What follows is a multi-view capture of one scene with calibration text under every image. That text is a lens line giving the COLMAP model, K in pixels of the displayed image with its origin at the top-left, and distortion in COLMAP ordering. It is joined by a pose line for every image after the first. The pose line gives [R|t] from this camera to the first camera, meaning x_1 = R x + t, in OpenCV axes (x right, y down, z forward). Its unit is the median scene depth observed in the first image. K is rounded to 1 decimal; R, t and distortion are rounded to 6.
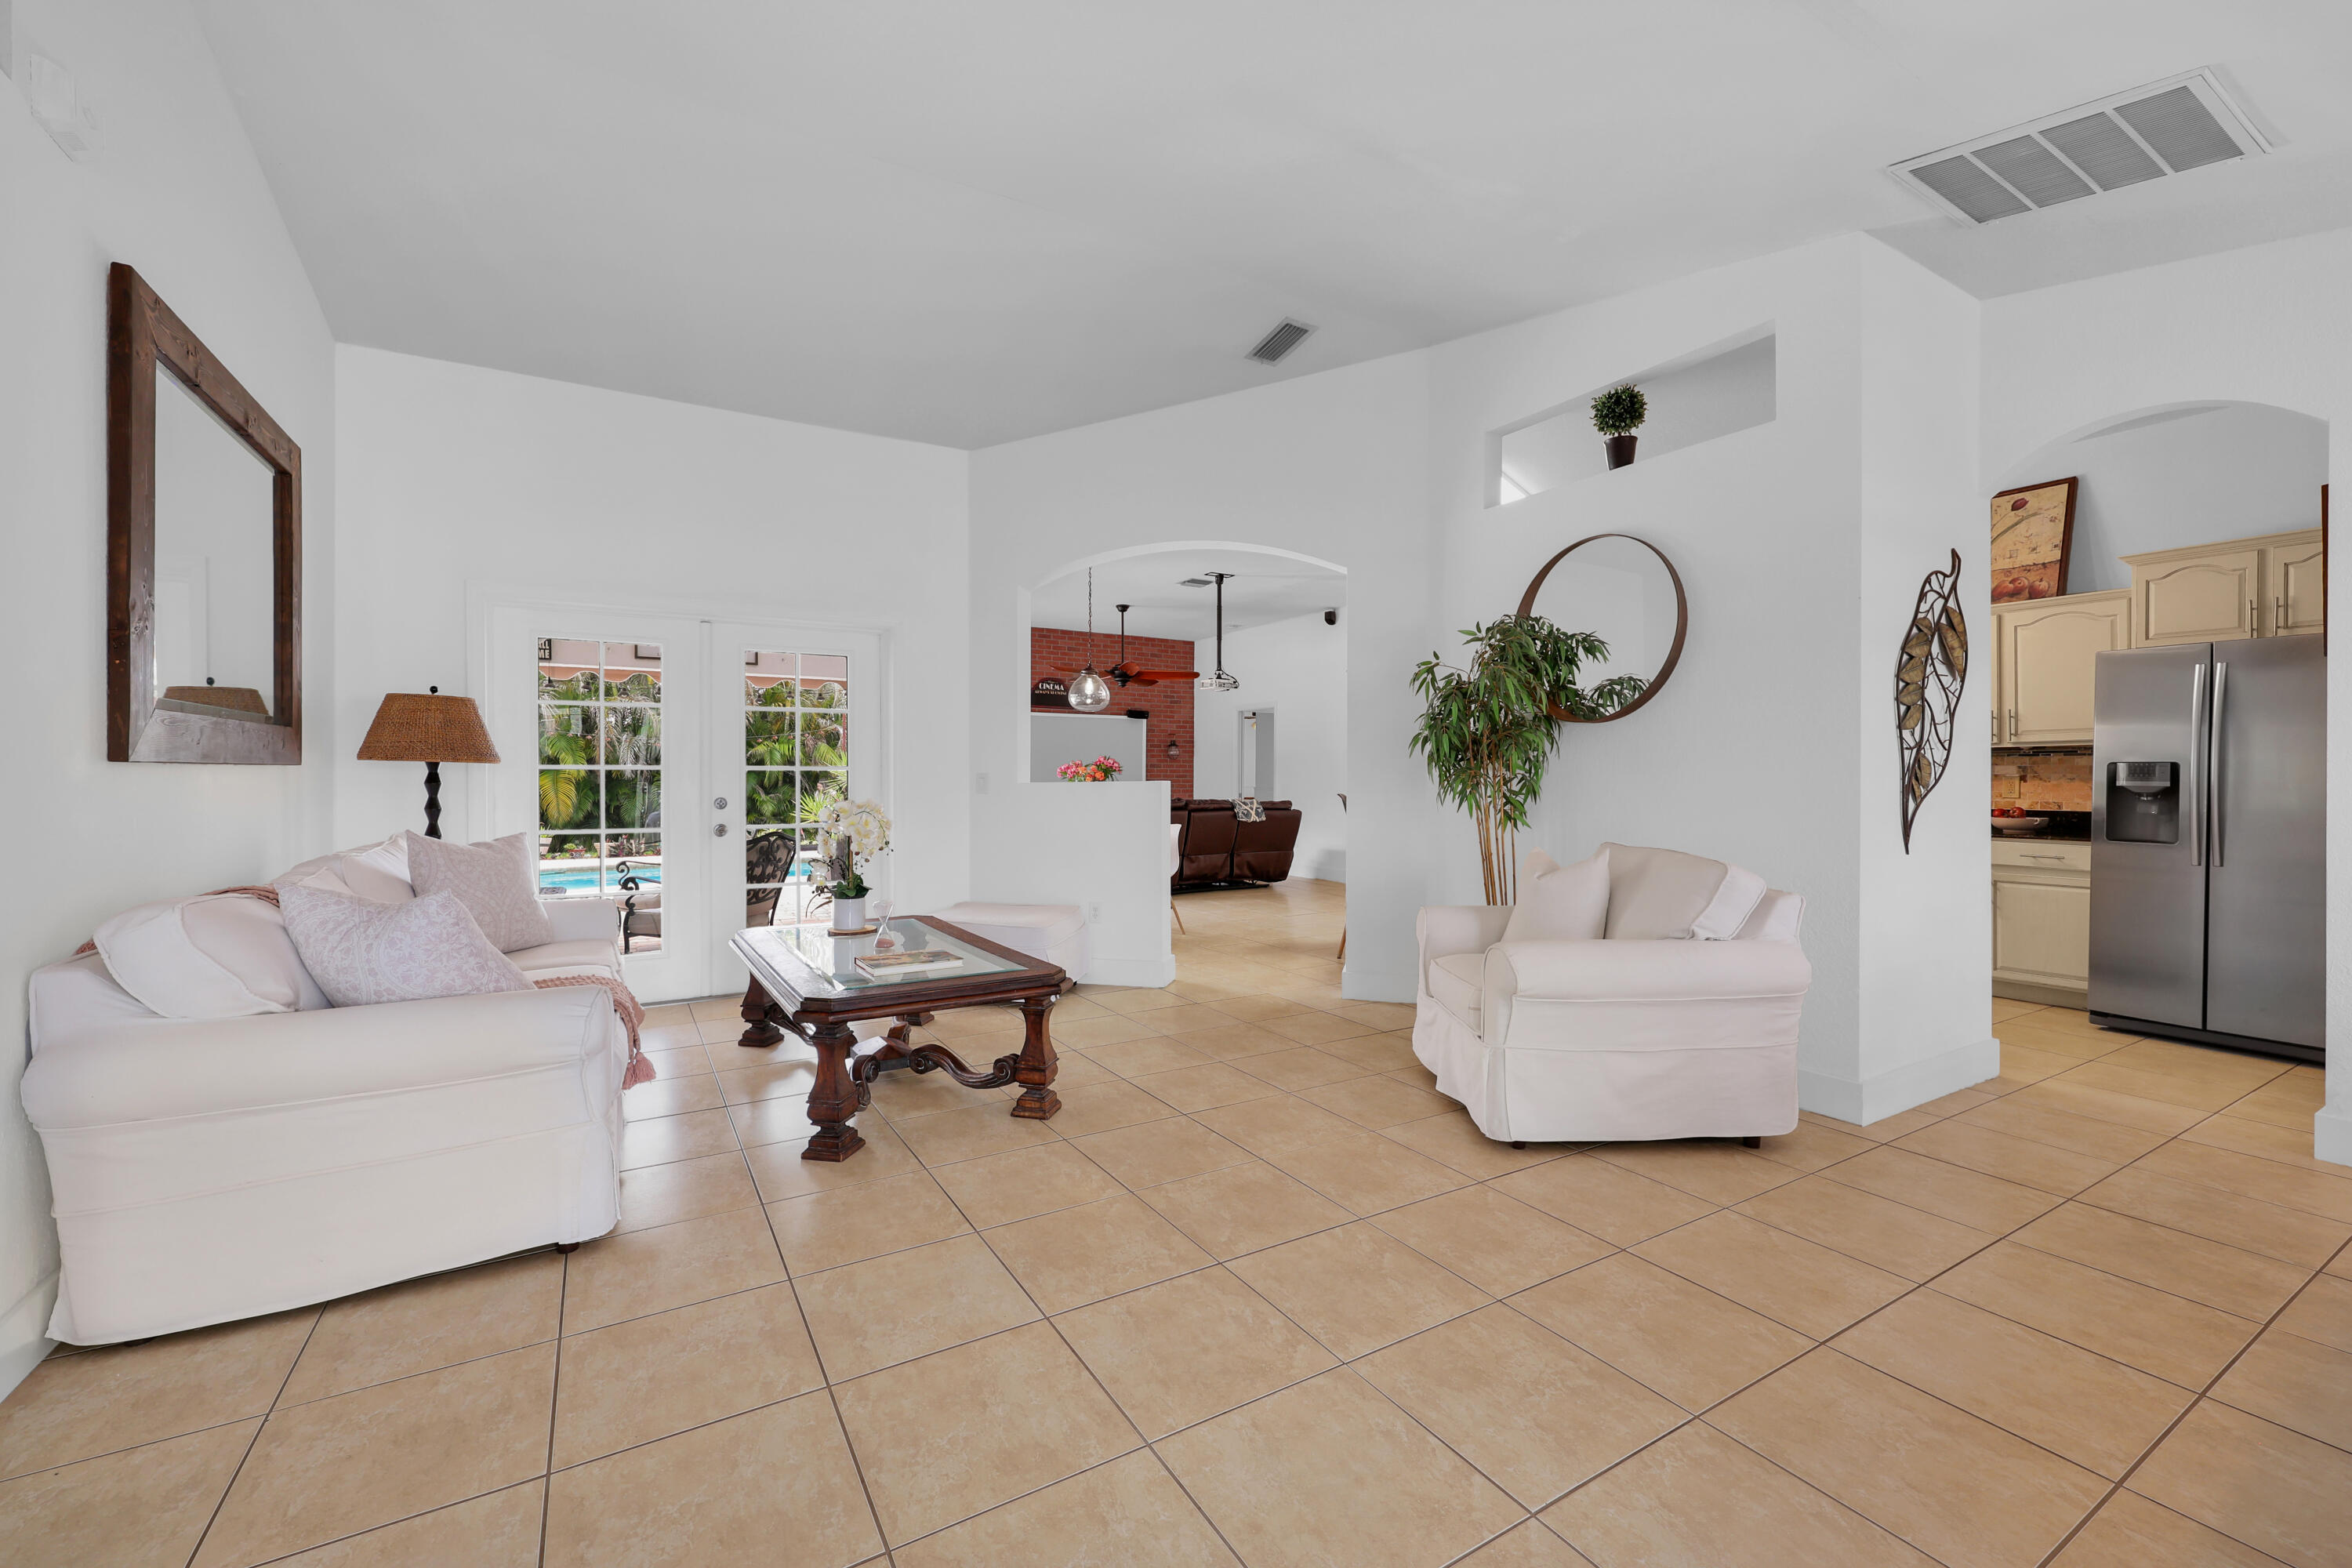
lens RADIAL K [[956.0, 0, 1165.9], [0, 956.0, 780.9], [0, 0, 1]] dist [0.000797, -0.000168]
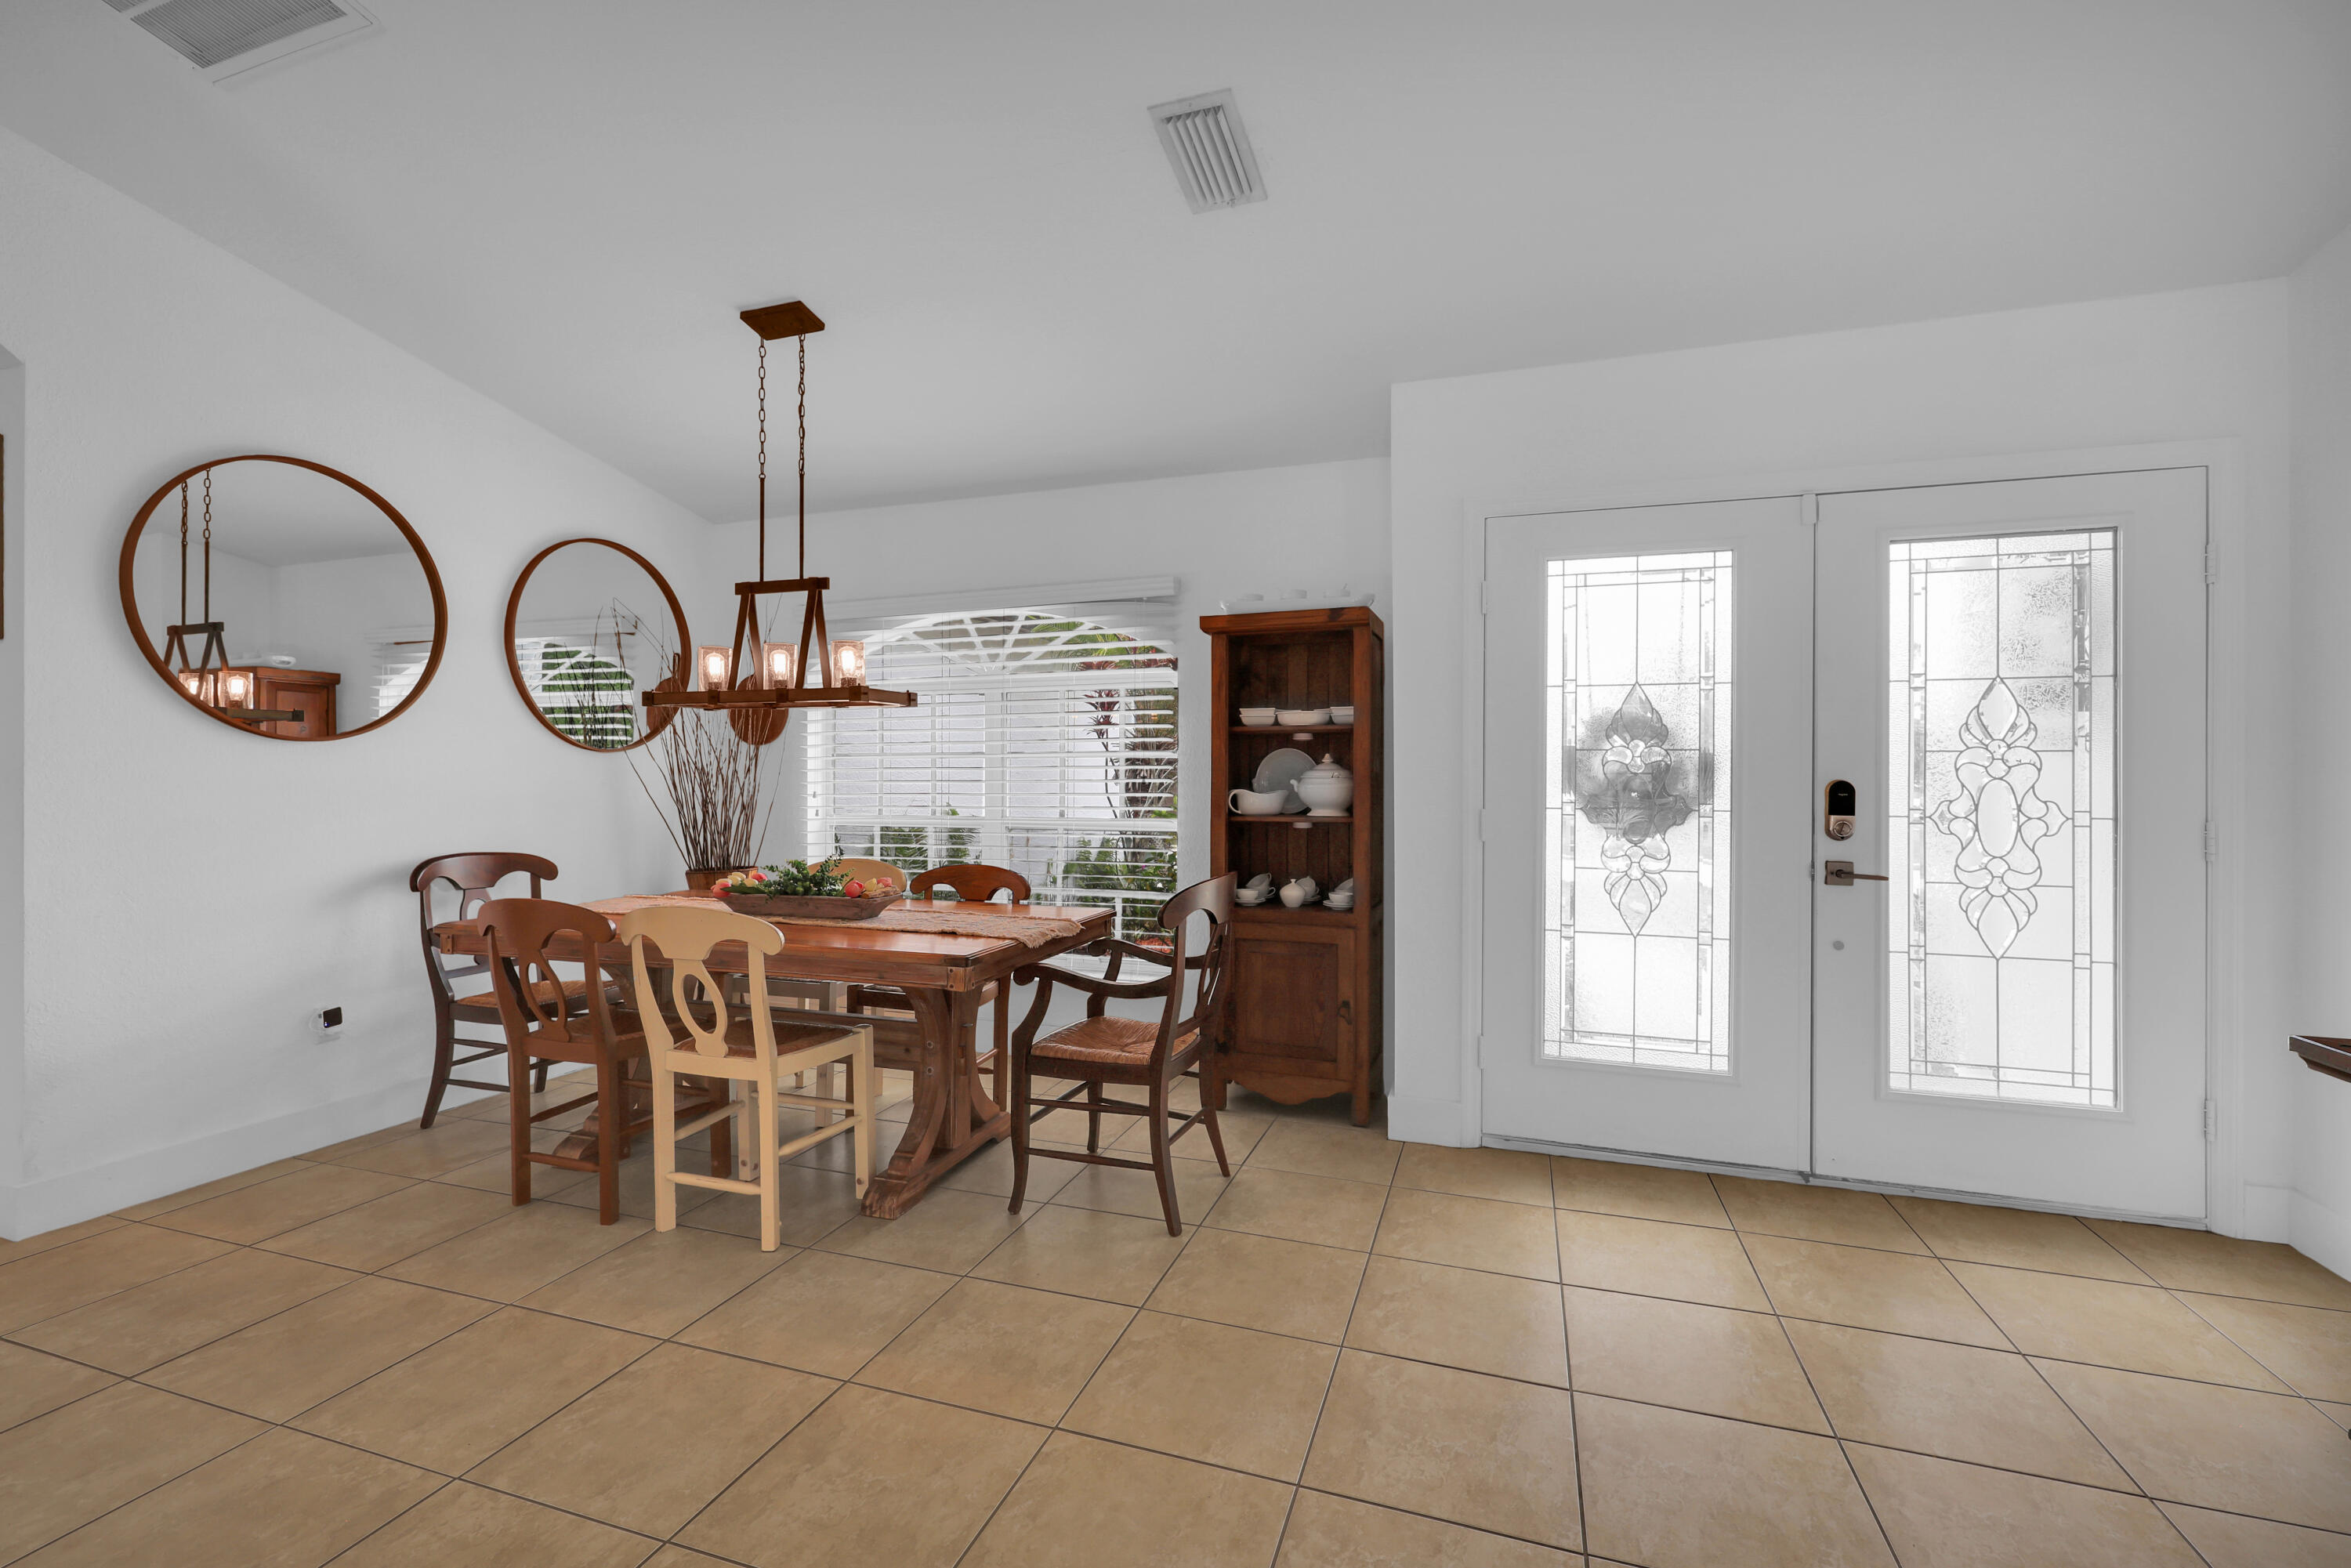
lens RADIAL K [[1021.9, 0, 1165.8], [0, 1021.9, 760.3], [0, 0, 1]] dist [0.002313, 0.000018]
pose [[-0.651322, 0.011218, 0.758718, -0.144765], [0.001937, 0.999912, -0.013122, -0.010190], [-0.758799, -0.007077, -0.651287, 0.963330]]
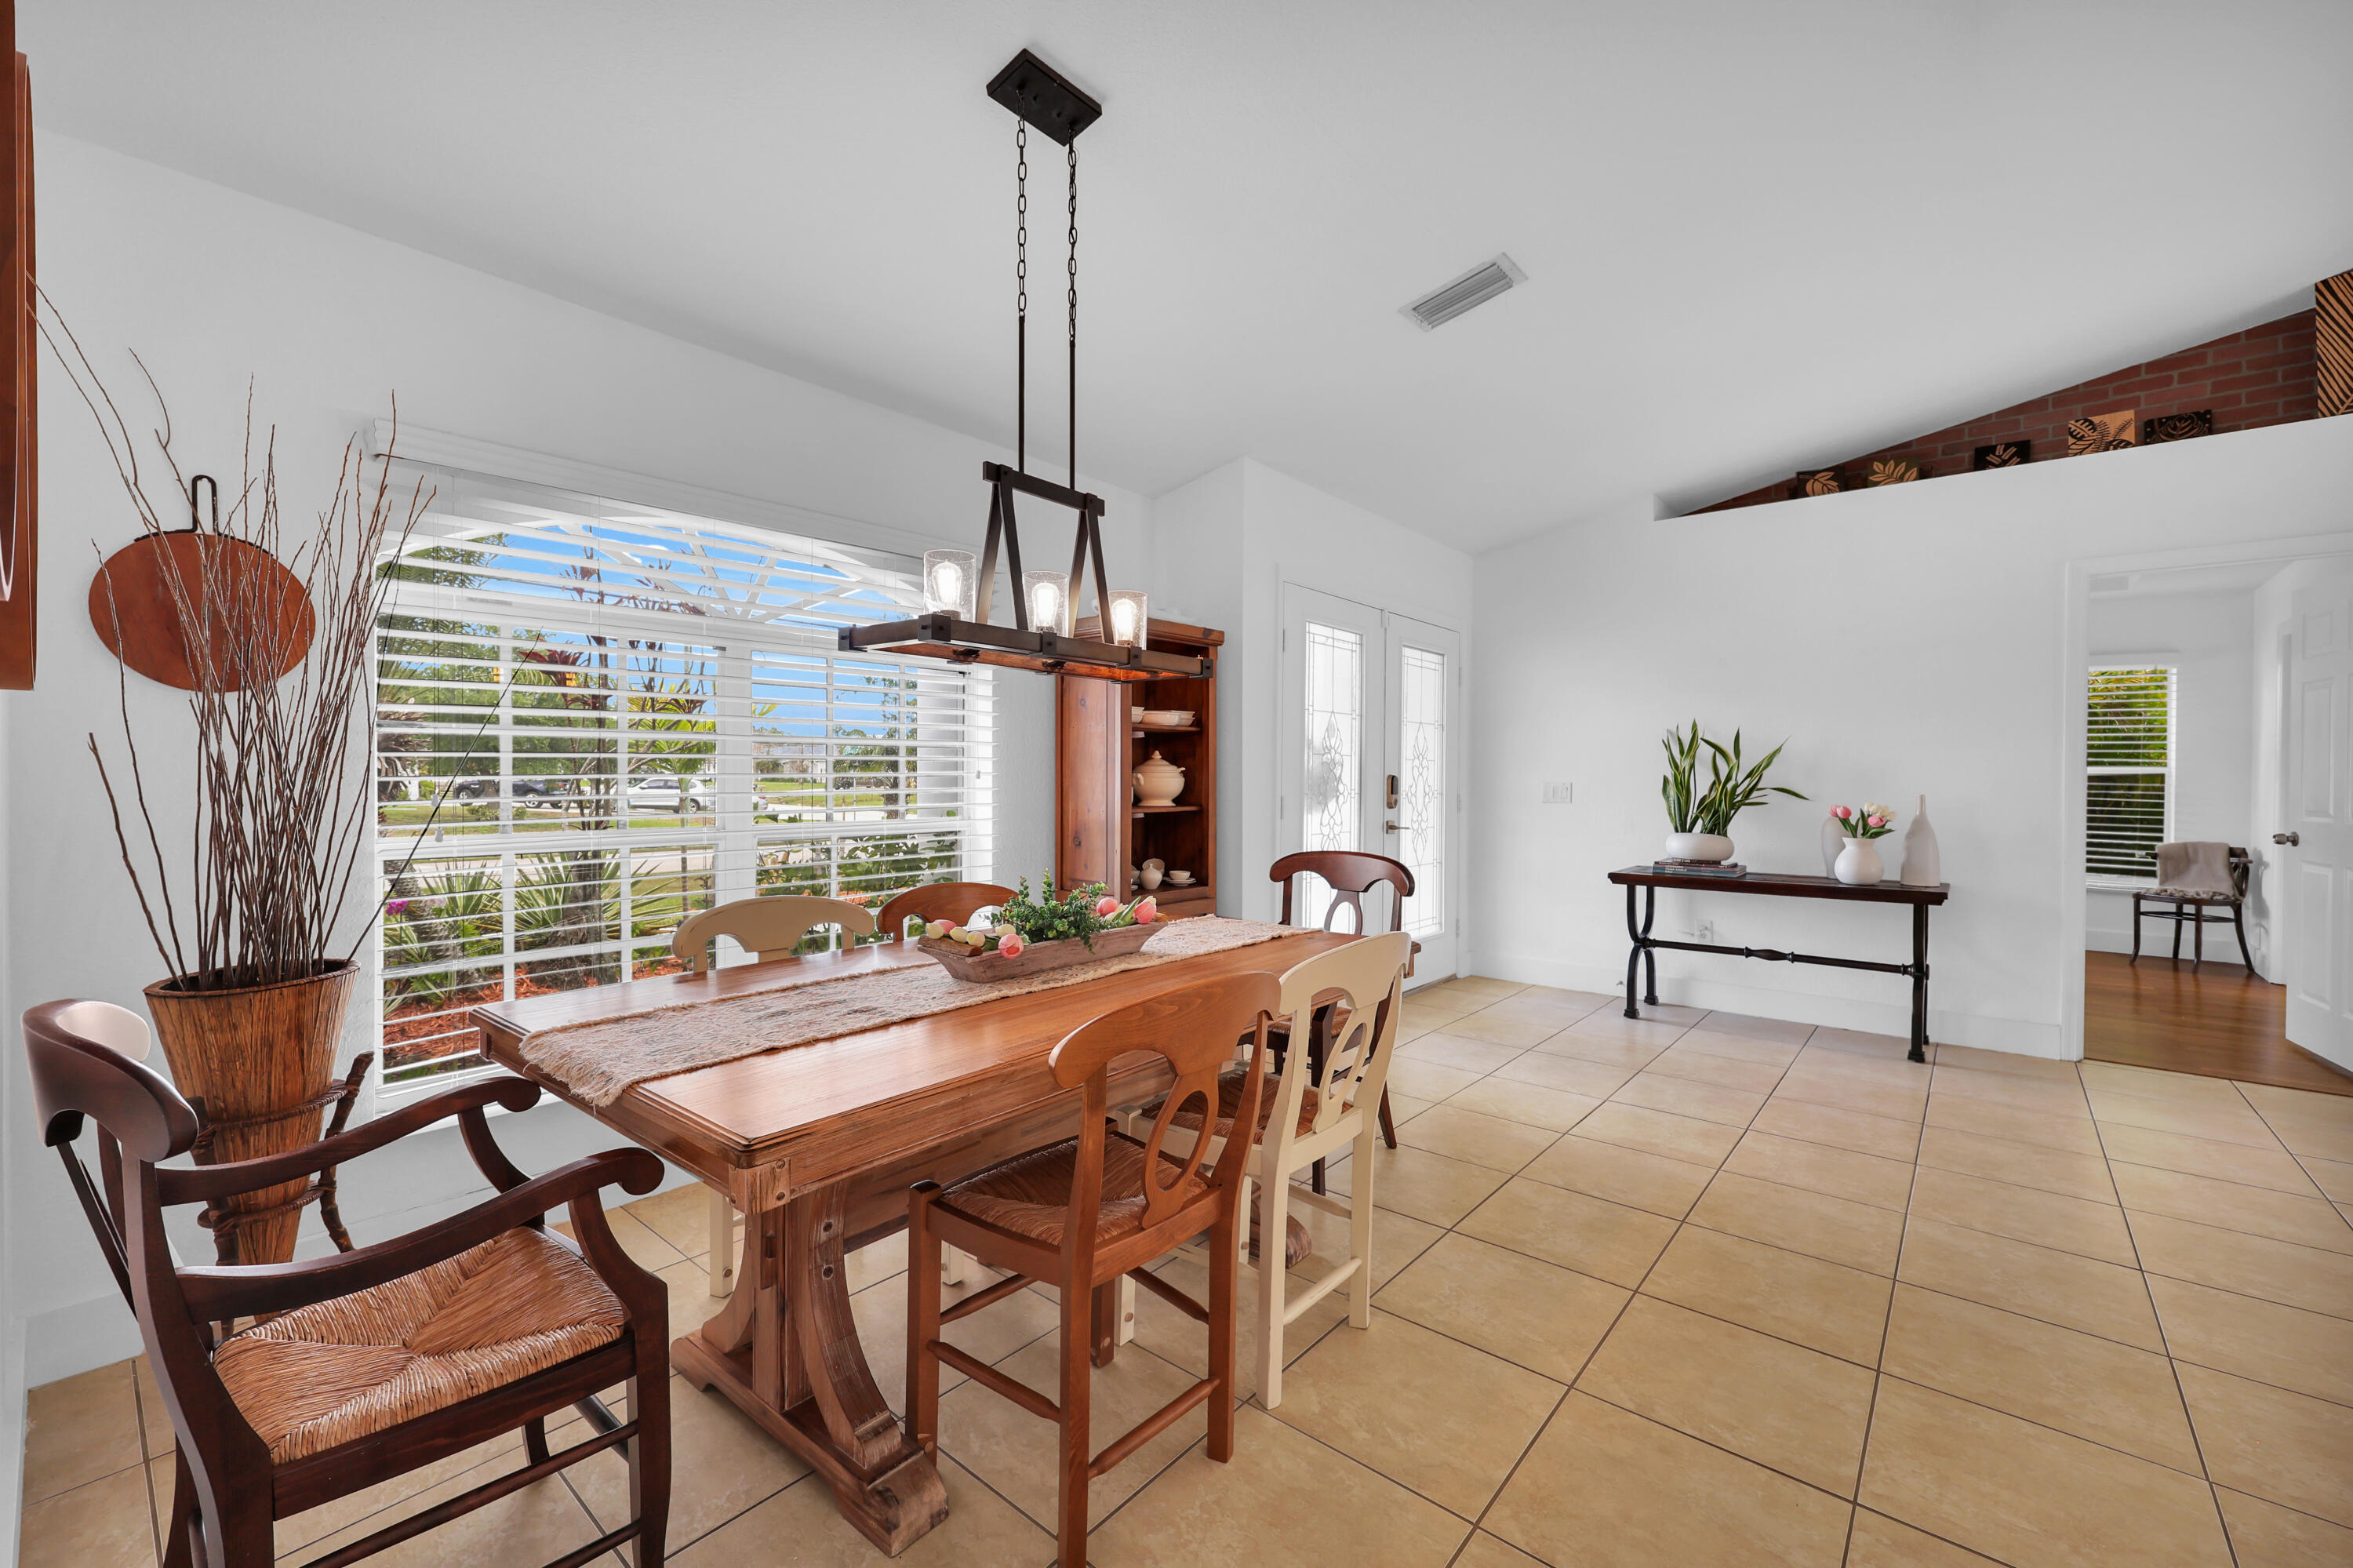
lens RADIAL K [[956.4, 0, 1166.4], [0, 956.4, 780.9], [0, 0, 1]] dist [0.000797, -0.000168]
pose [[-0.945776, -0.004182, -0.324794, 1.314009], [-0.008529, 0.999892, 0.011960, -0.008605], [0.324708, 0.014082, -0.945709, 1.307211]]
